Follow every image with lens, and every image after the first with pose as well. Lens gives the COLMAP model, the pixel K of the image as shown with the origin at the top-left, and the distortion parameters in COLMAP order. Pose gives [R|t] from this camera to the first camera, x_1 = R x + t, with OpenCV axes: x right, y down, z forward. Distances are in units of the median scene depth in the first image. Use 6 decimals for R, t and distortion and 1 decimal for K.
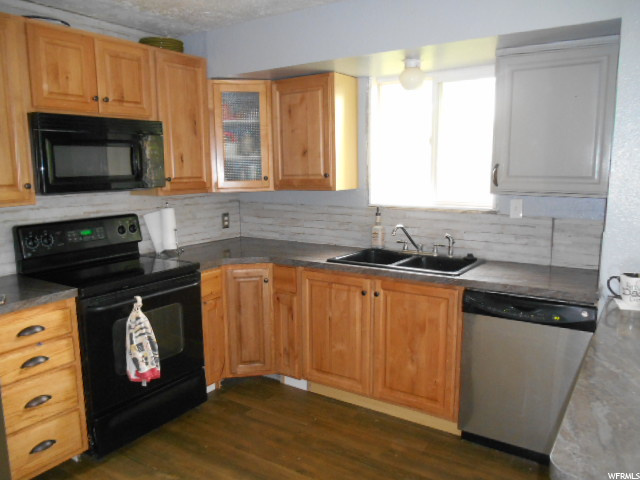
lens RADIAL K [[499.2, 0, 320.0], [0, 499.2, 240.0], [0, 0, 1]] dist [-0.006449, -0.009828]
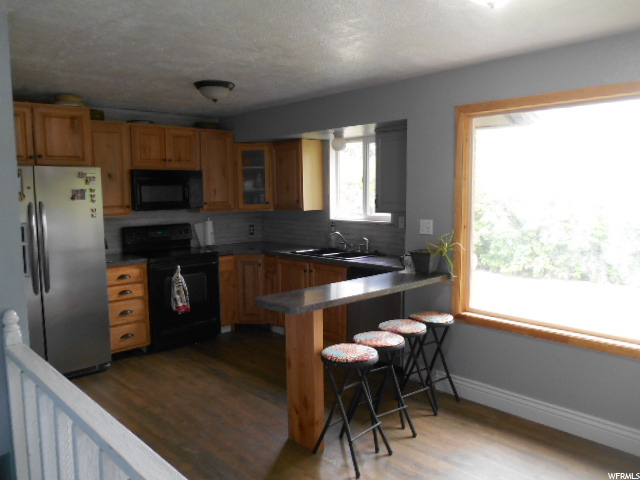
lens RADIAL K [[499.2, 0, 320.0], [0, 499.2, 240.0], [0, 0, 1]] dist [-0.006449, -0.009828]
pose [[0.973829, 0.021692, -0.226243, 0.499990], [-0.031888, 0.998629, -0.041510, 0.067965], [0.225033, 0.047638, 0.973186, -0.617526]]
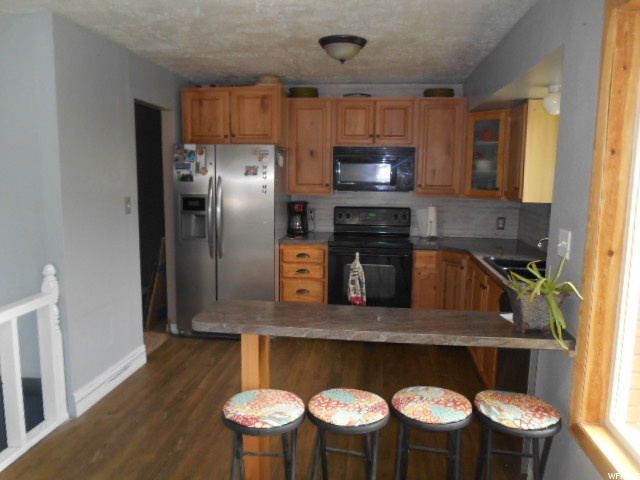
lens RADIAL K [[499.2, 0, 320.0], [0, 499.2, 240.0], [0, 0, 1]] dist [-0.006449, -0.009828]
pose [[0.454189, 0.139474, -0.879920, 0.927282], [-0.150278, 0.985511, 0.078642, -0.038311], [0.878140, 0.096515, 0.468568, 0.074561]]
